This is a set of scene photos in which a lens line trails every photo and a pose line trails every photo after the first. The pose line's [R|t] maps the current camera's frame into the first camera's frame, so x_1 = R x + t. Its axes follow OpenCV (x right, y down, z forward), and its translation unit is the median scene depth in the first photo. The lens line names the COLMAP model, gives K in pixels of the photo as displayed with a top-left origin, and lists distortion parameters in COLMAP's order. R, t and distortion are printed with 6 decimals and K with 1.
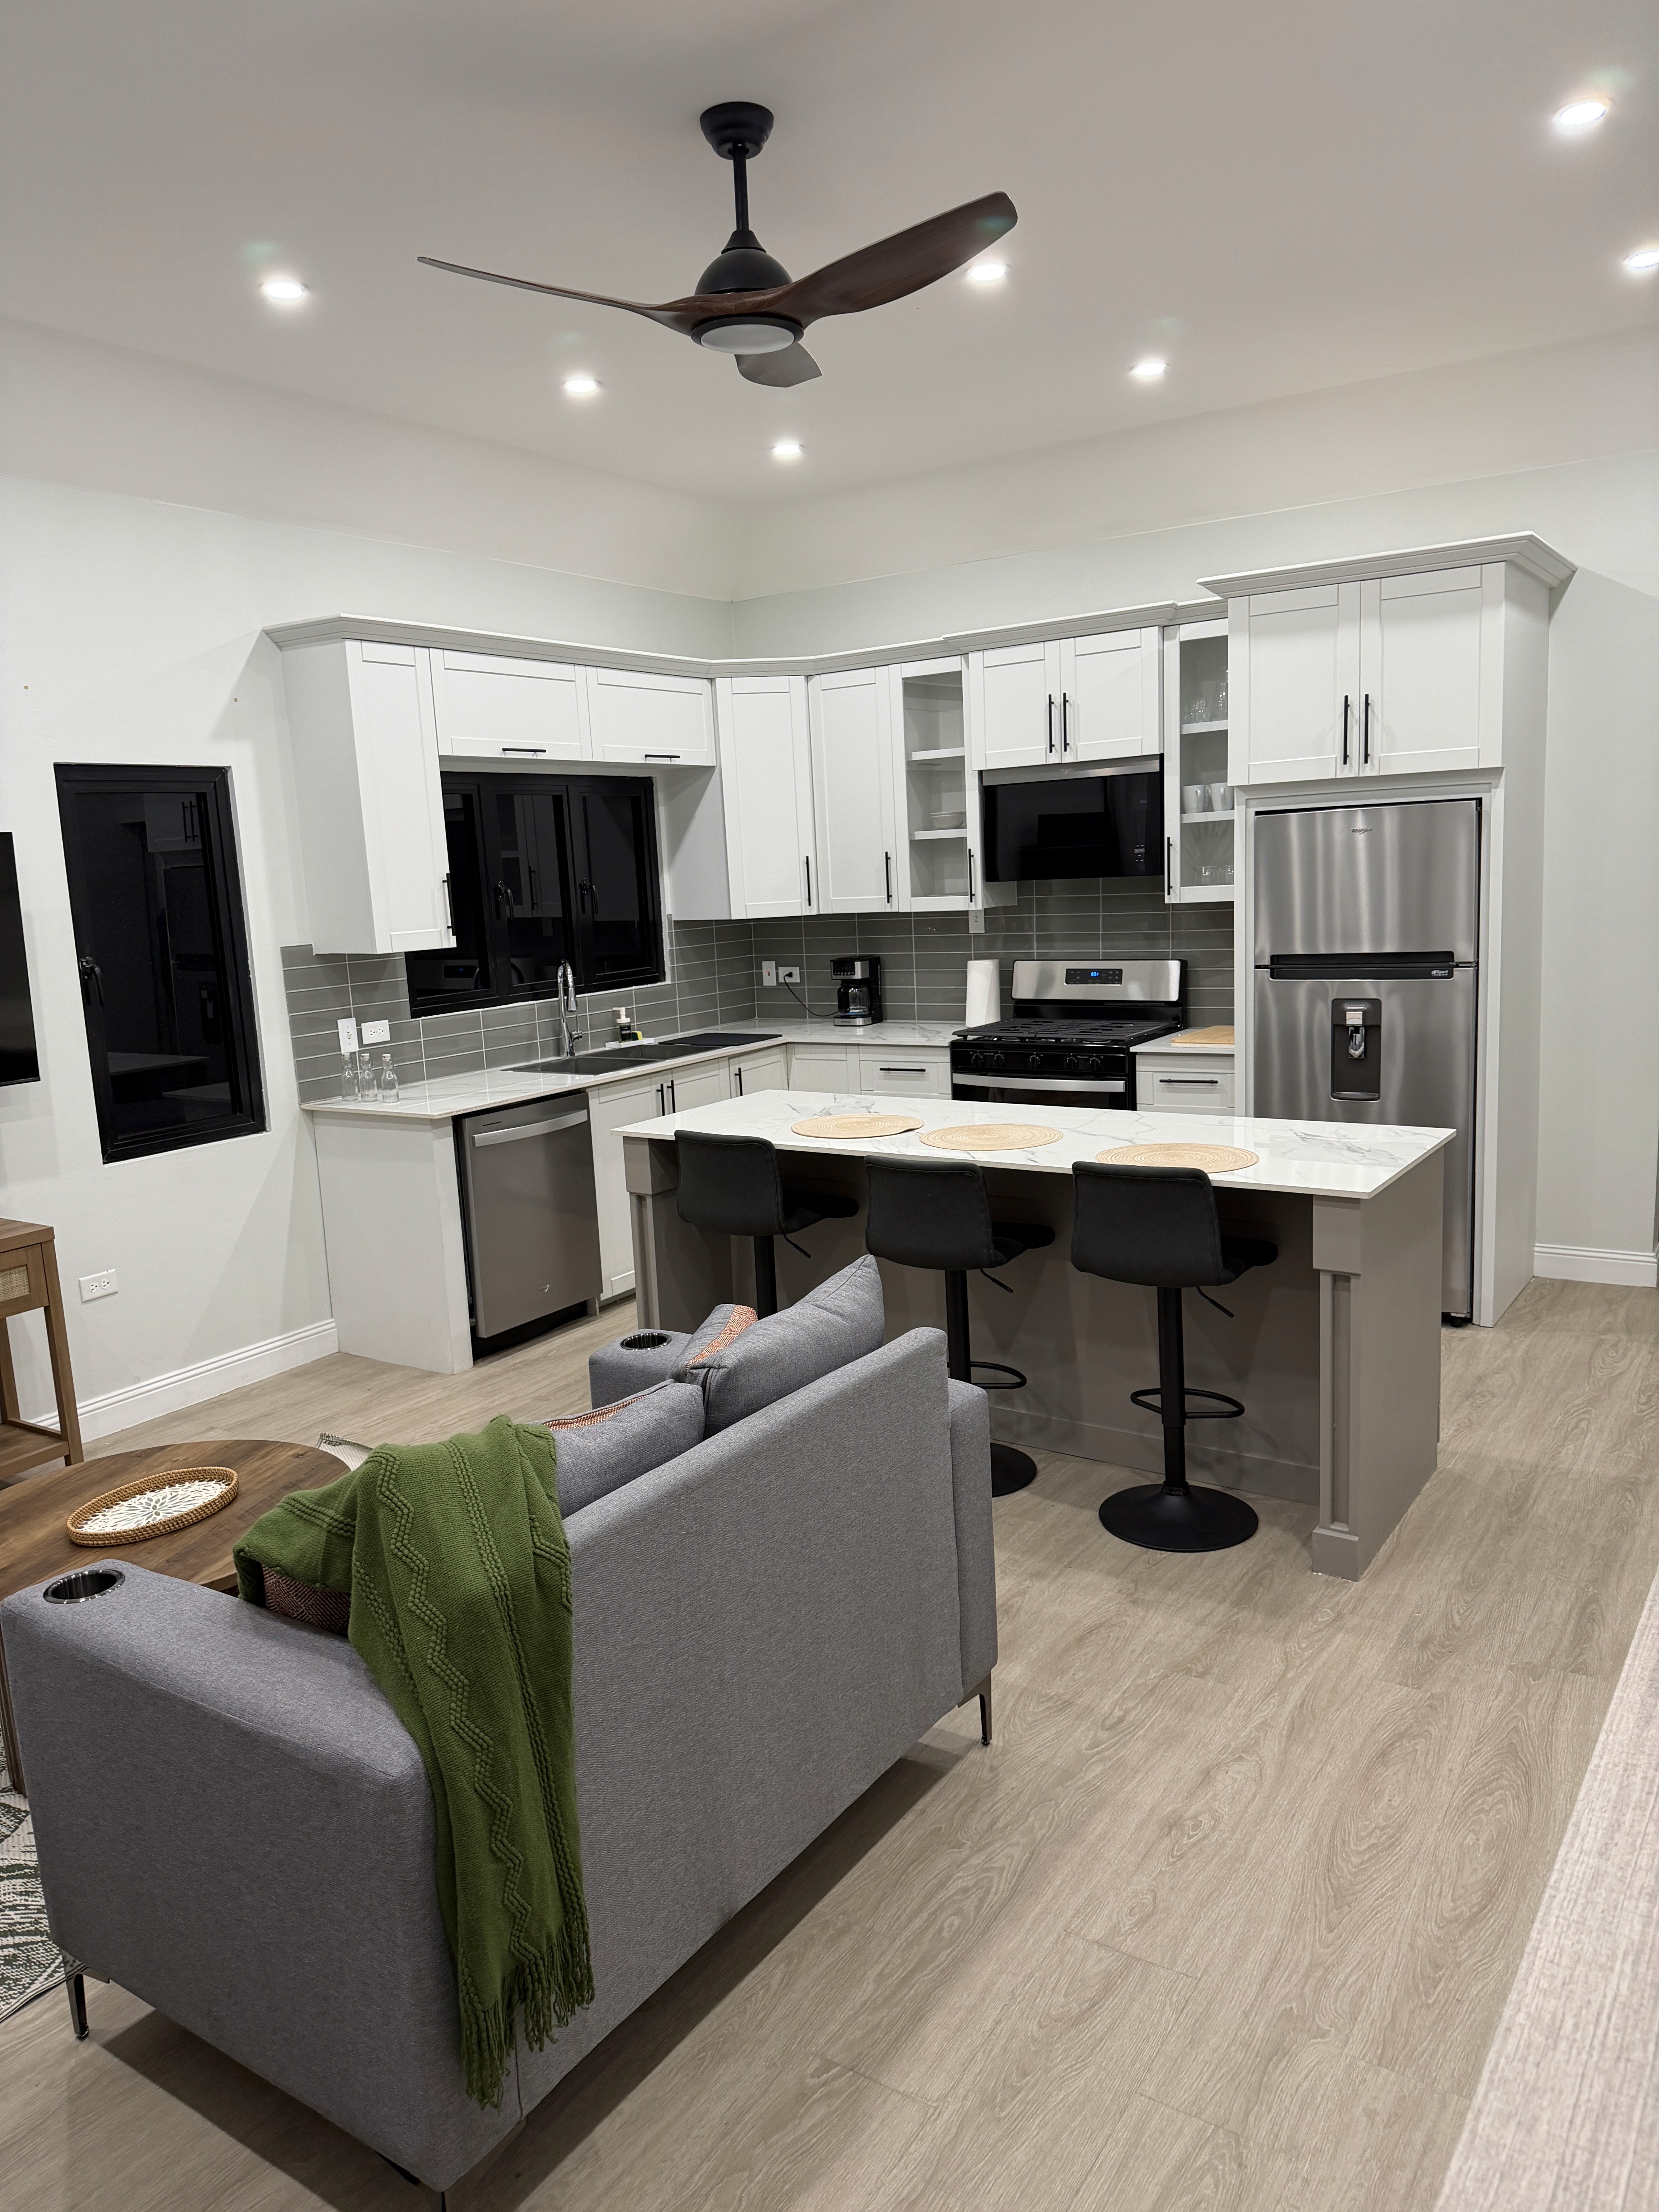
lens RADIAL K [[1522.6, 0, 829.5], [0, 1522.6, 1106.0], [0, 0, 1]] dist [-0.001199, 0.000111]
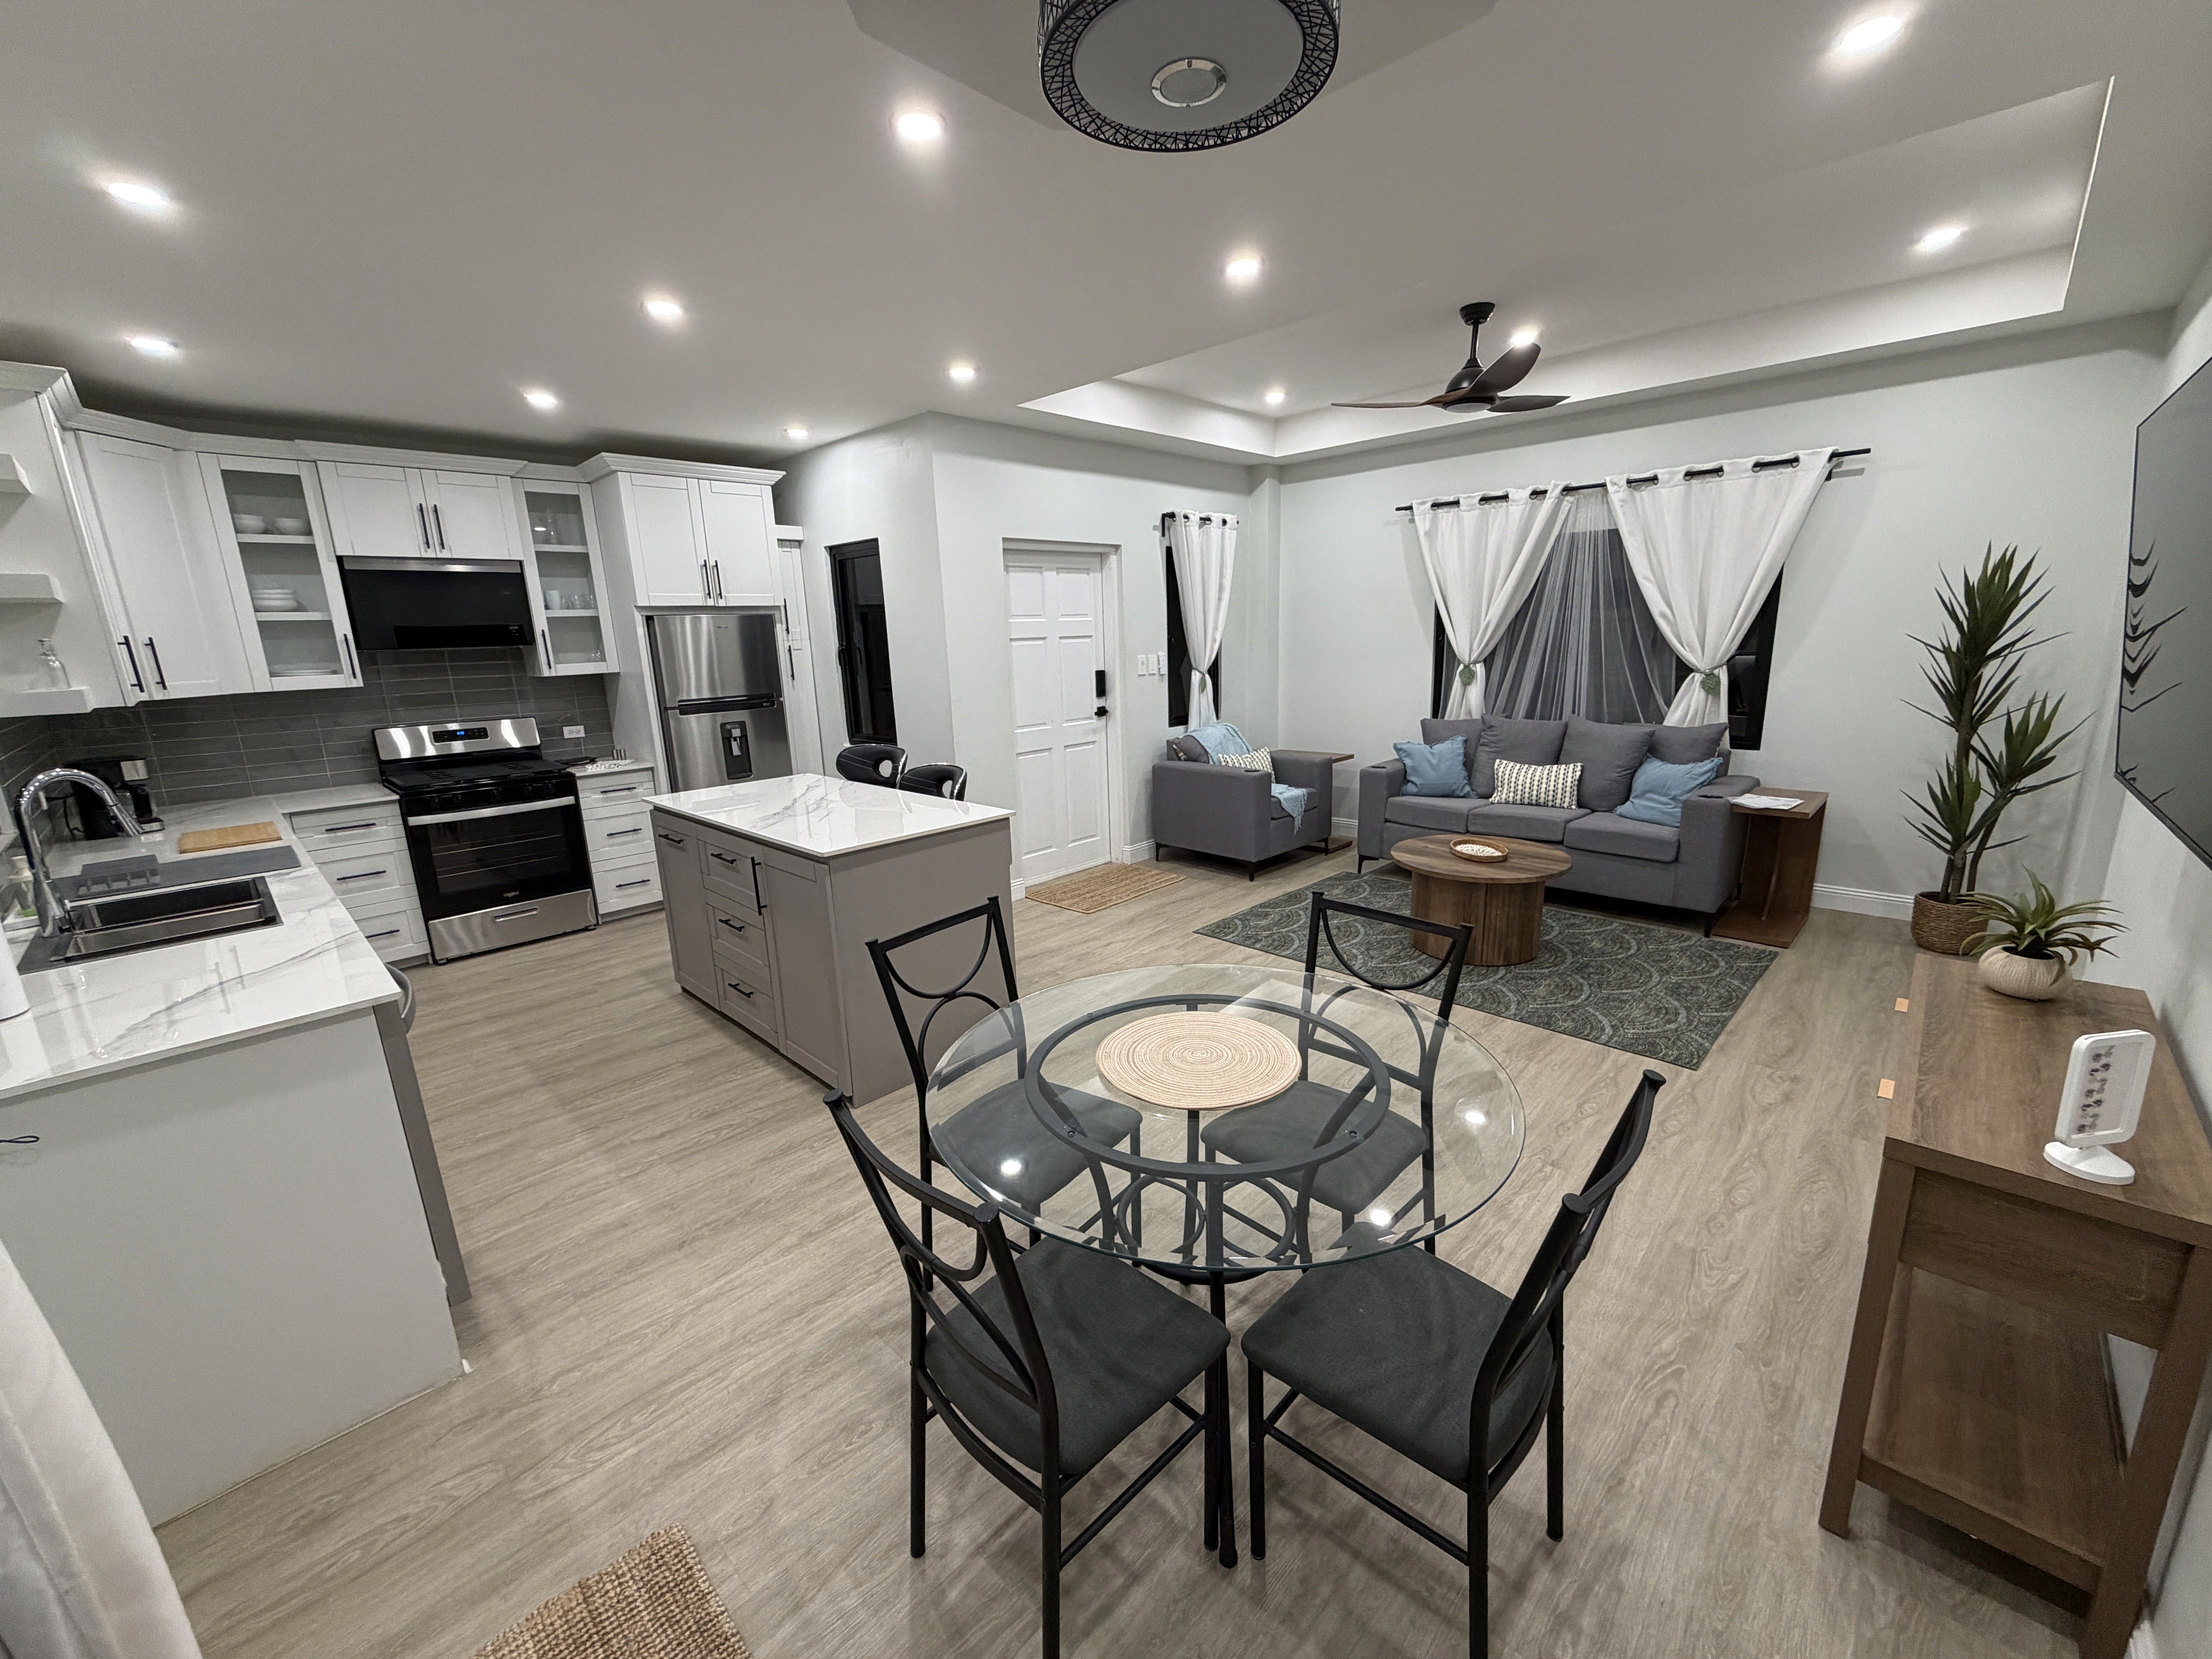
lens RADIAL K [[892.2, 0, 1106.0], [0, 892.2, 829.5], [0, 0, 1]] dist [-0.000523, -0.000082]
pose [[0.173225, -0.172534, 0.969652, -0.471725], [0.184361, 0.972813, 0.140161, -0.014550], [-0.967473, 0.154487, 0.200324, 0.356461]]
